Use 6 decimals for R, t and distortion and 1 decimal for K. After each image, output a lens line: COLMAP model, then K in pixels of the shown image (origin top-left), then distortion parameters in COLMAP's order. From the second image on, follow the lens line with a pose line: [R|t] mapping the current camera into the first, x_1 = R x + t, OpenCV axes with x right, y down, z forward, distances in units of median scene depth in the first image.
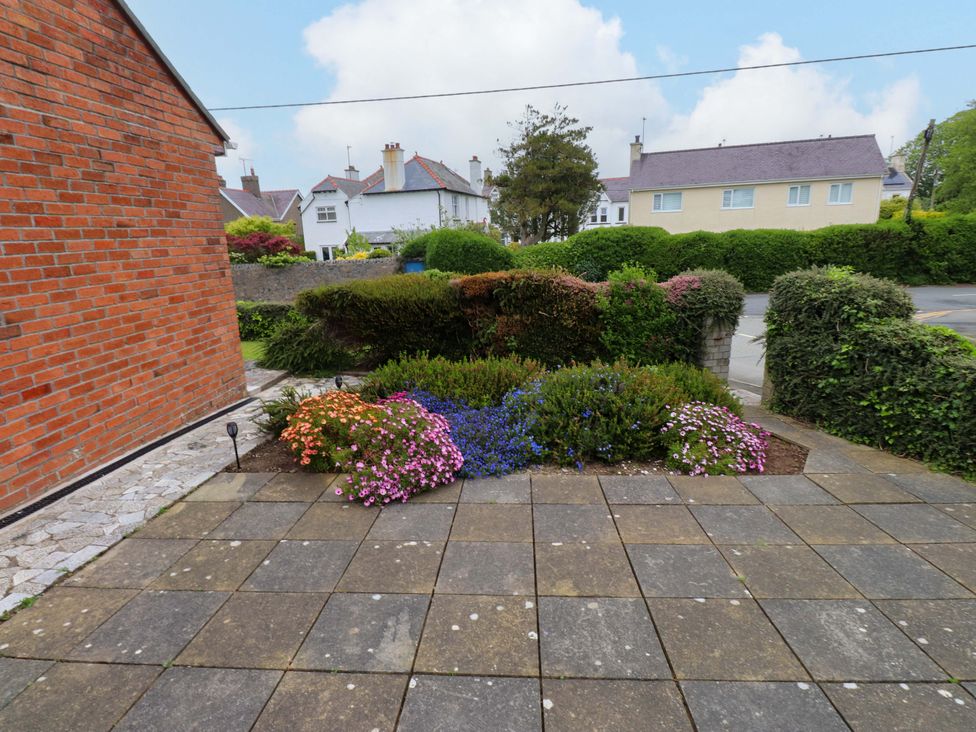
lens RADIAL K [[510.0, 0, 486.9], [0, 510.0, 360.3], [0, 0, 1]] dist [0.001750, -0.014978]
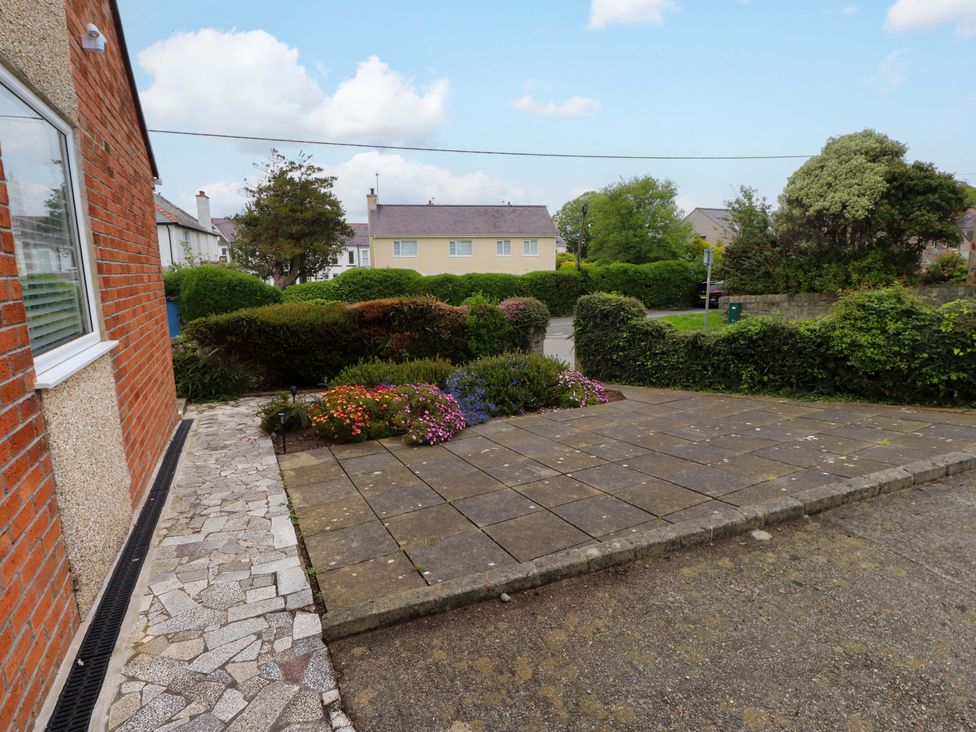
lens RADIAL K [[510.0, 0, 493.2], [0, 510.0, 356.3], [0, 0, 1]] dist [0.001750, -0.014978]
pose [[0.850183, -0.065023, 0.522456, -0.536209], [0.111073, 0.992161, -0.057266, 0.086122], [-0.514637, 0.106718, 0.850741, -0.243287]]
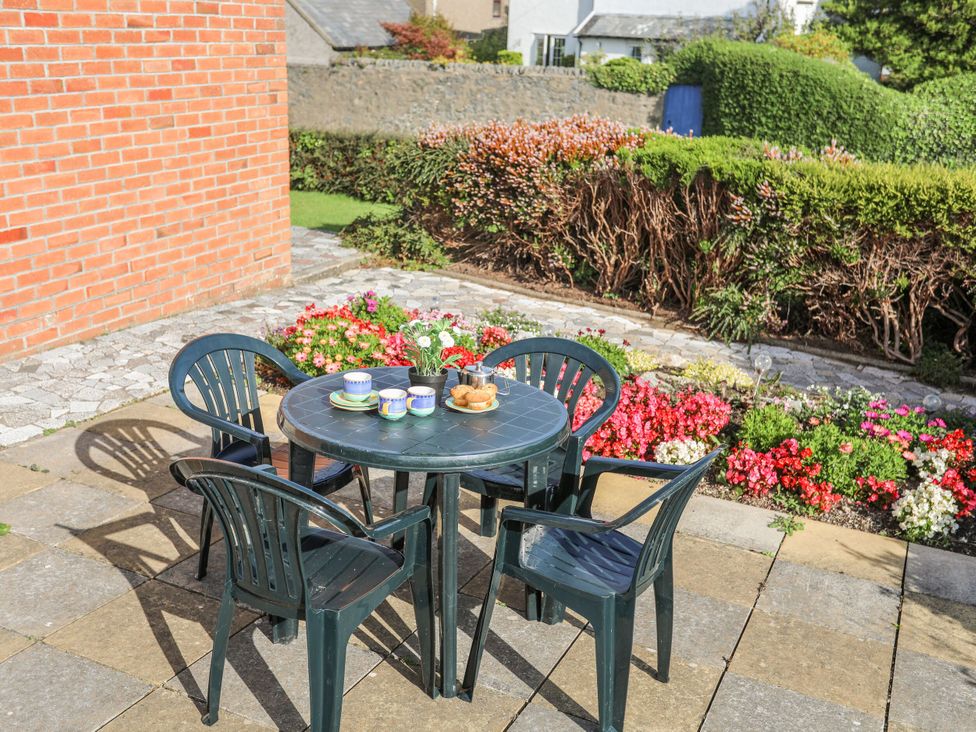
lens RADIAL K [[977.7, 0, 482.8], [0, 977.7, 370.3], [0, 0, 1]] dist [-0.003926, 0.000000]
pose [[0.924635, 0.178143, -0.336623, 0.251549], [-0.143260, 0.981634, 0.125983, -0.021017], [0.352884, -0.068263, 0.933174, -0.139761]]
